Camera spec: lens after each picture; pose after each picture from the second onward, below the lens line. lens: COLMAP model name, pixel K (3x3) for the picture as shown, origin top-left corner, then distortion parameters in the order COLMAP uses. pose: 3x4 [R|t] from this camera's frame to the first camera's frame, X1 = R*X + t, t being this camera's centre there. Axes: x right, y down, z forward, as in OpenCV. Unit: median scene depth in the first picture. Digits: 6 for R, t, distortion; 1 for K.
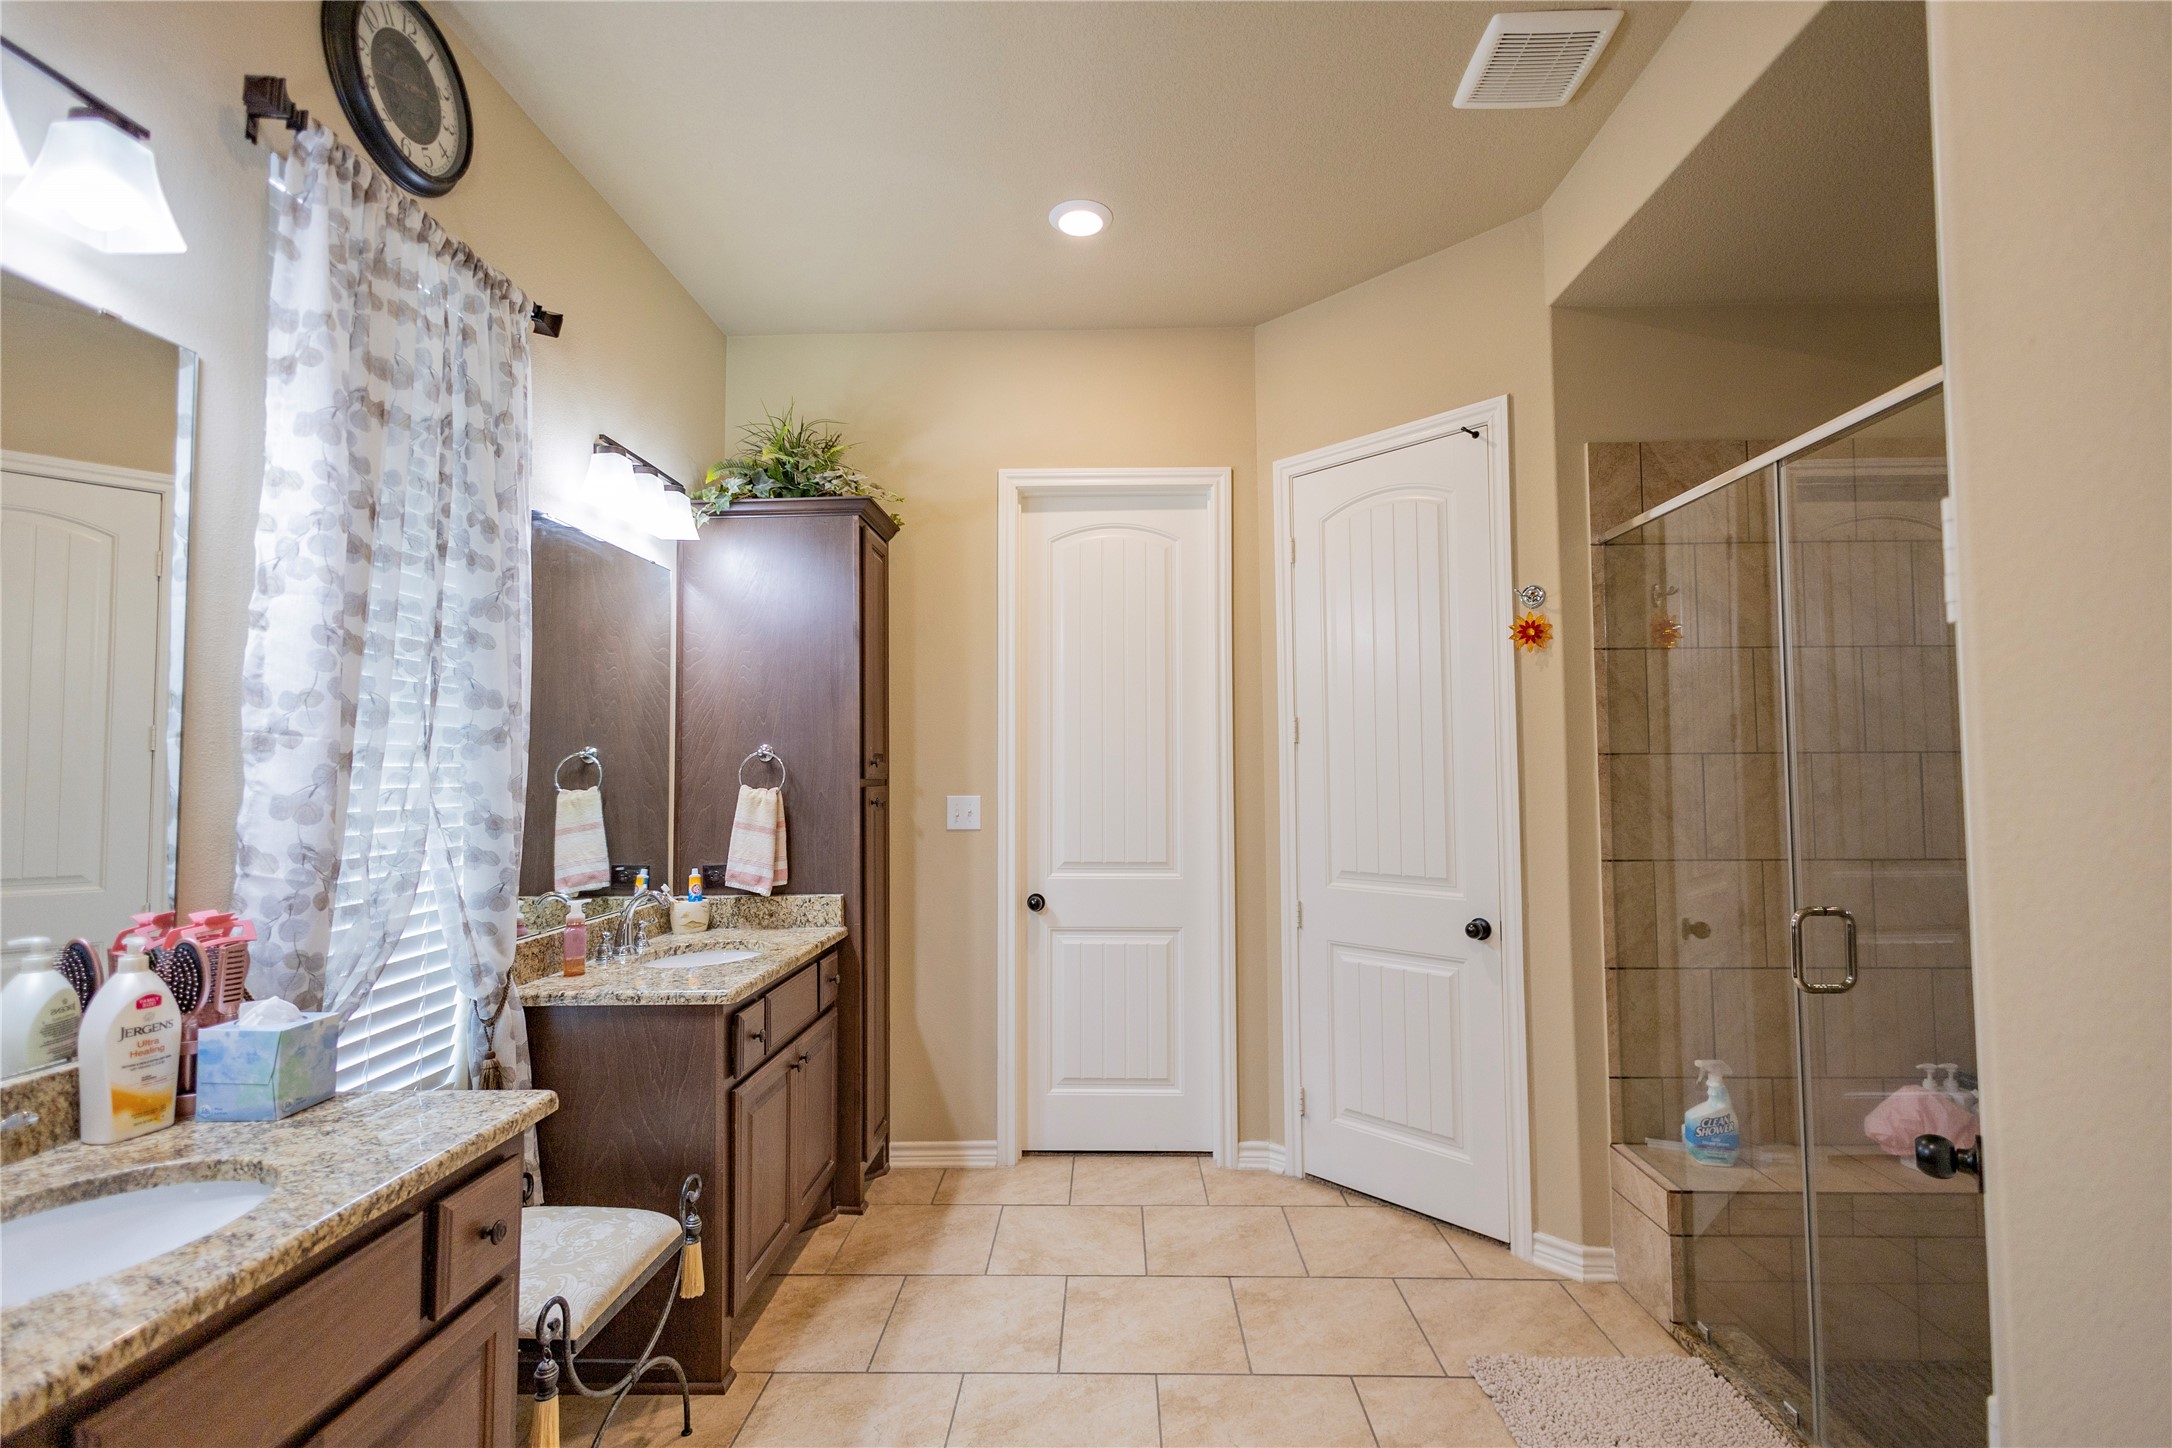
lens RADIAL K [[996.9, 0, 1088.4], [0, 996.9, 729.1], [0, 0, 1]] dist [0.010130, -0.004188]
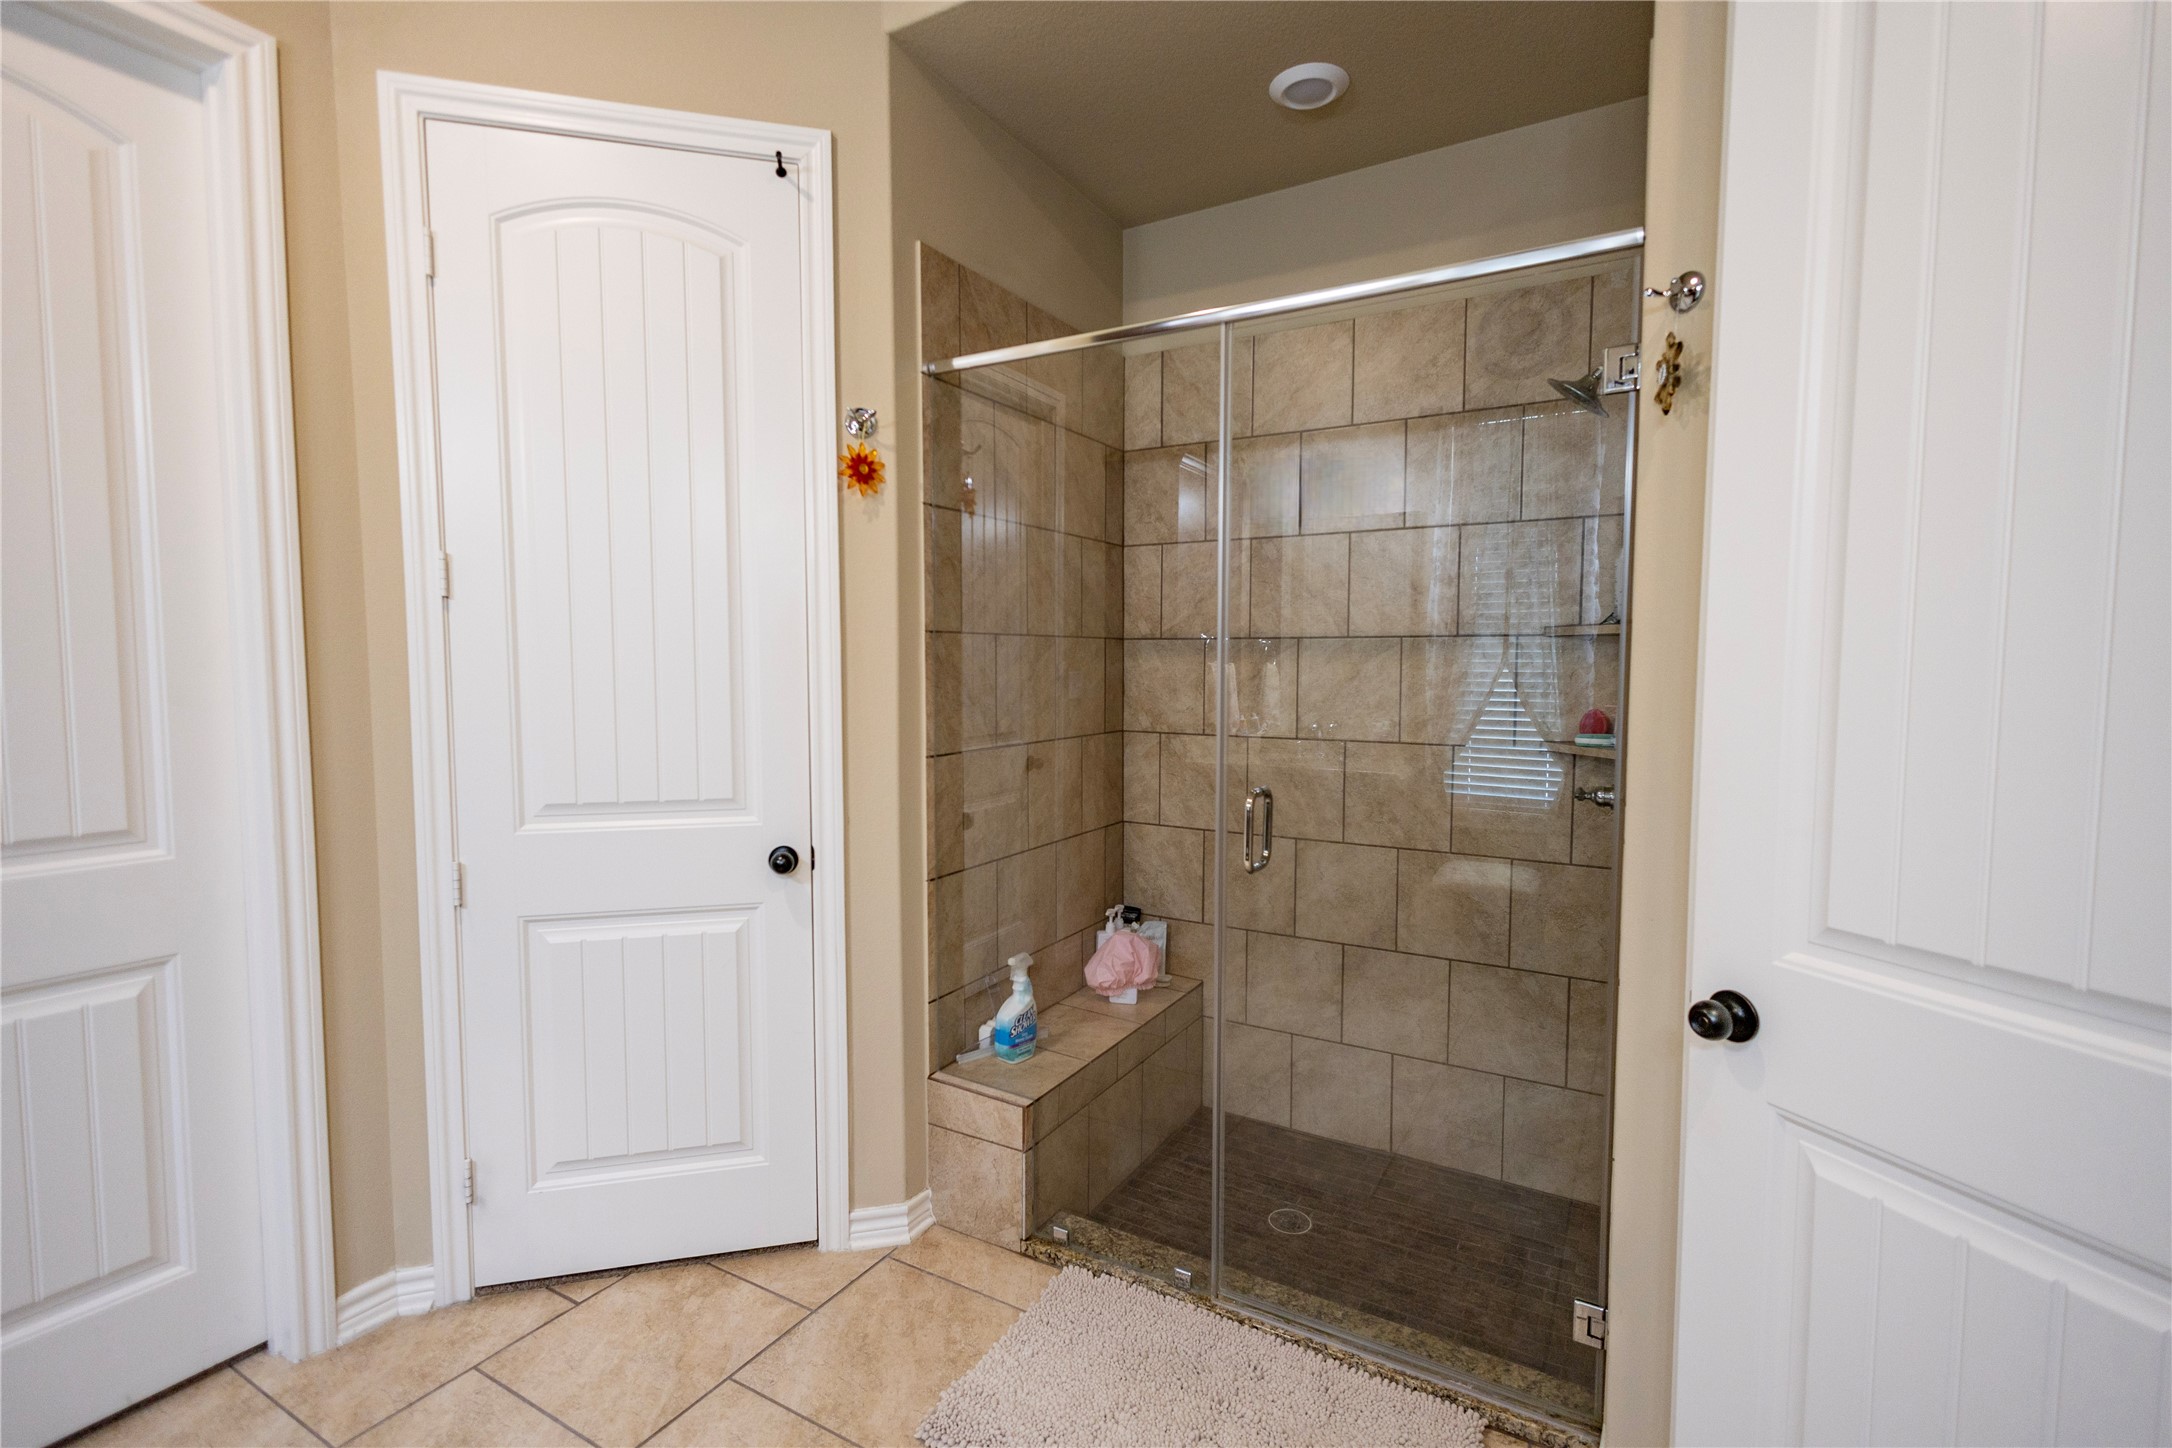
lens RADIAL K [[990.6, 0, 1086.0], [0, 990.6, 724.0], [0, 0, 1]] dist [0.005163, 0.000001]
pose [[0.473633, -0.050976, 0.879246, -0.160696], [-0.047093, 0.995430, 0.083079, 0.027220], [-0.879462, -0.080755, 0.469068, 0.487370]]
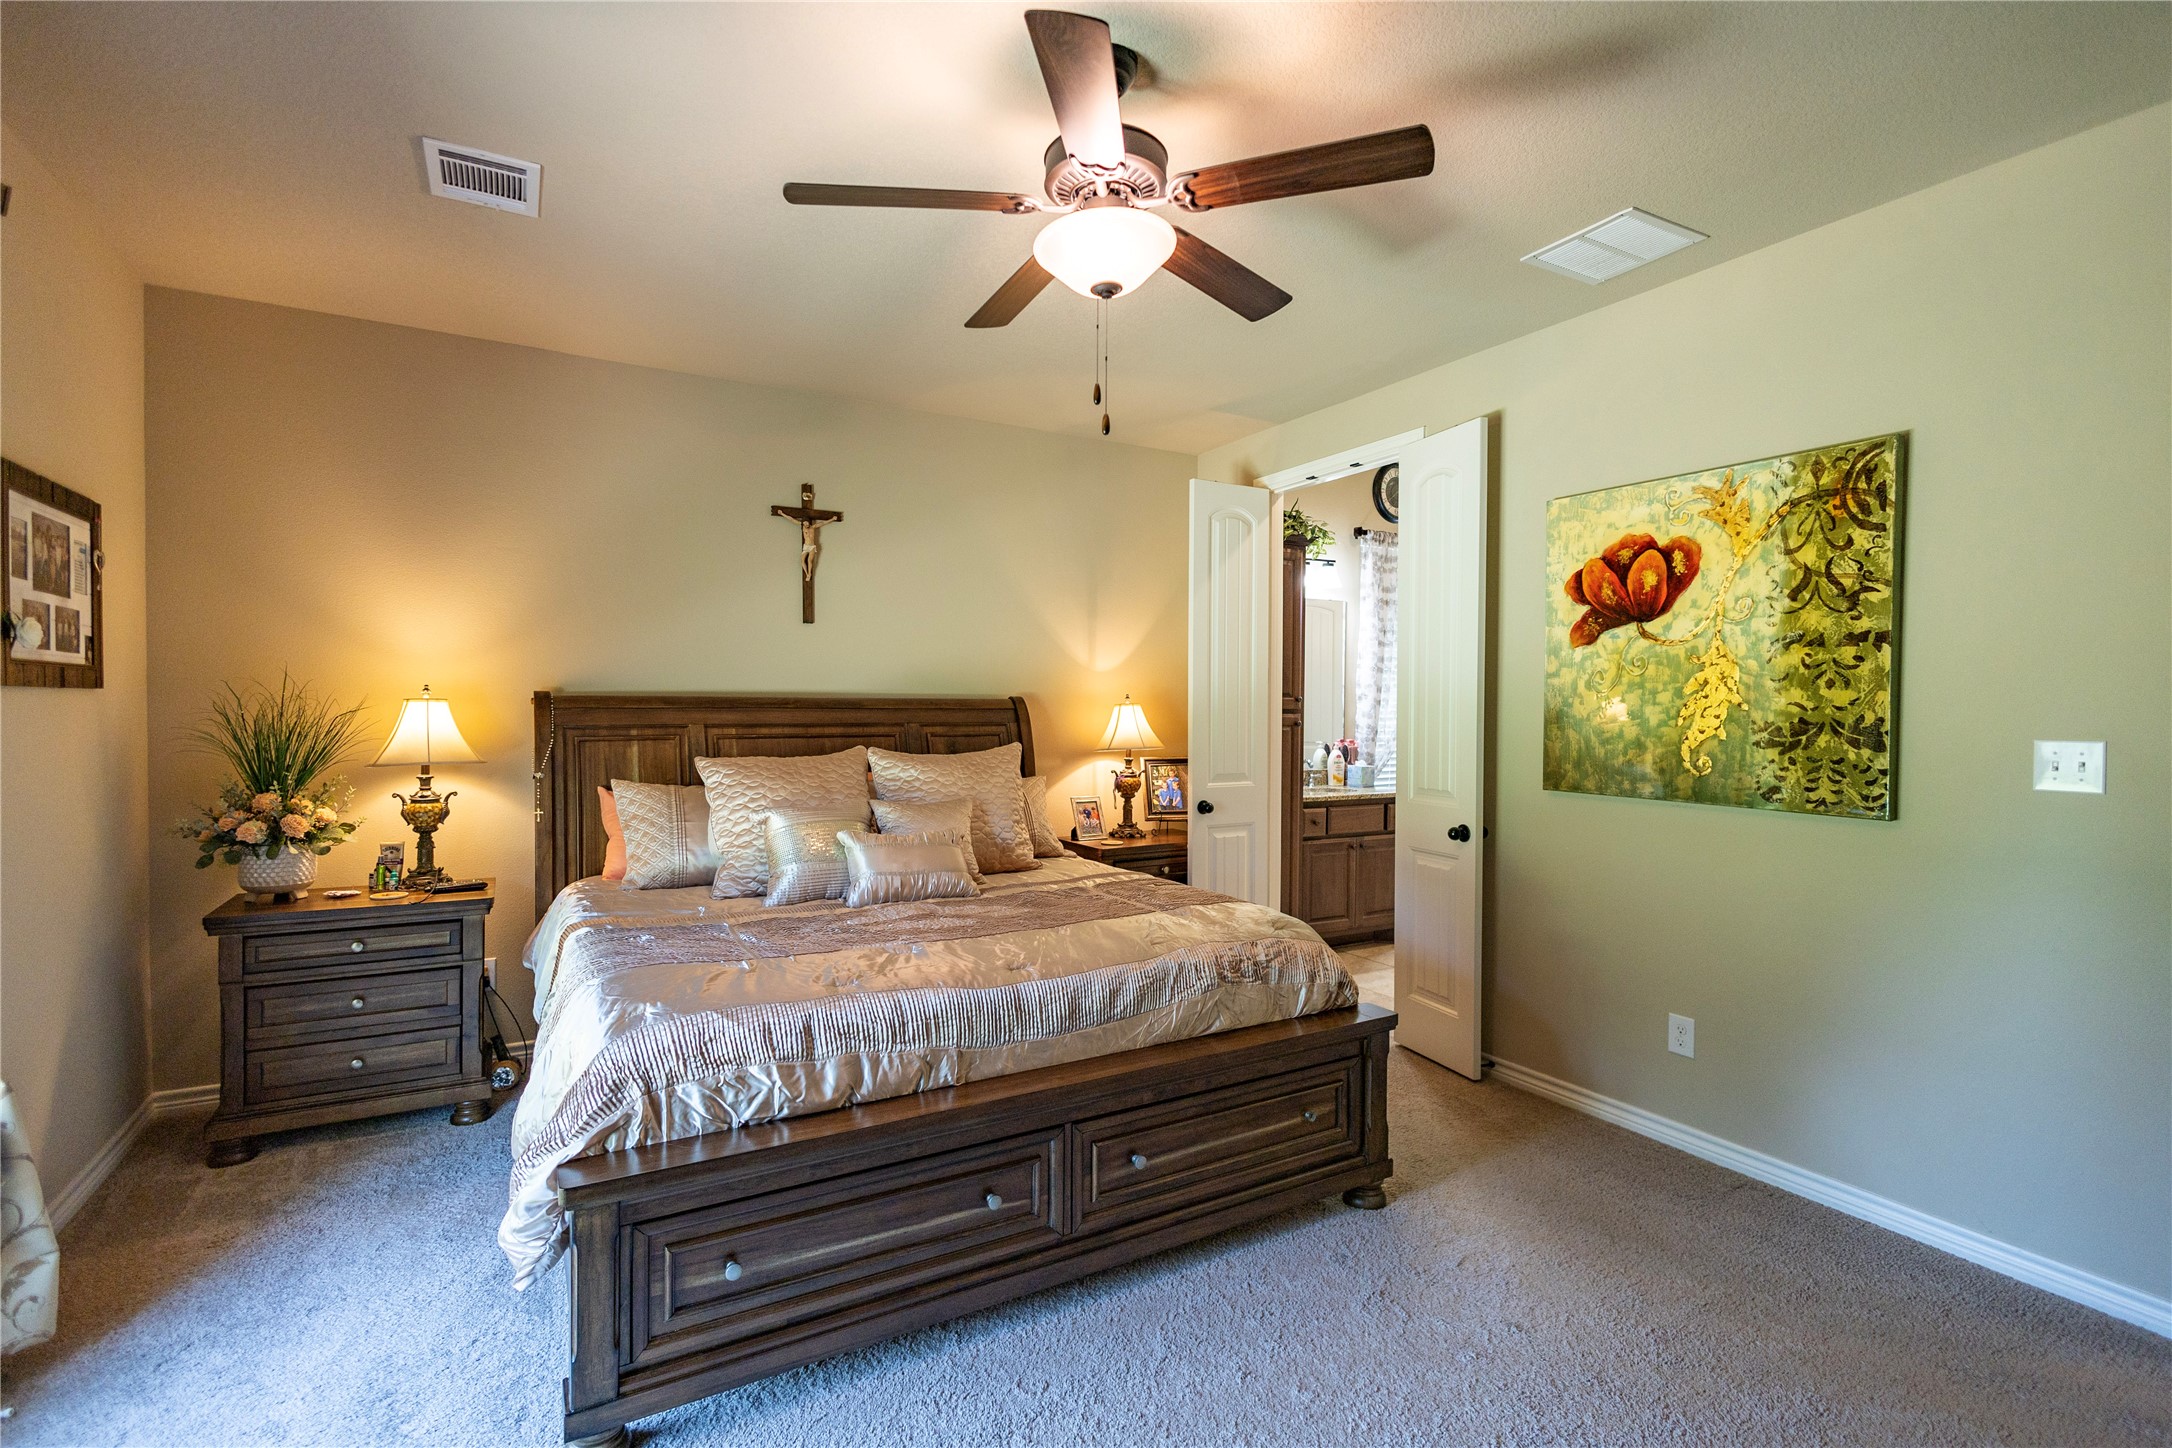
lens RADIAL K [[990.6, 0, 1086.0], [0, 990.6, 724.0], [0, 0, 1]] dist [0.005163, 0.000001]
pose [[0.517070, 0.023880, -0.855610, 1.112105], [0.031158, 0.998423, 0.046696, -0.056484], [0.855376, -0.050805, 0.515510, -1.101024]]
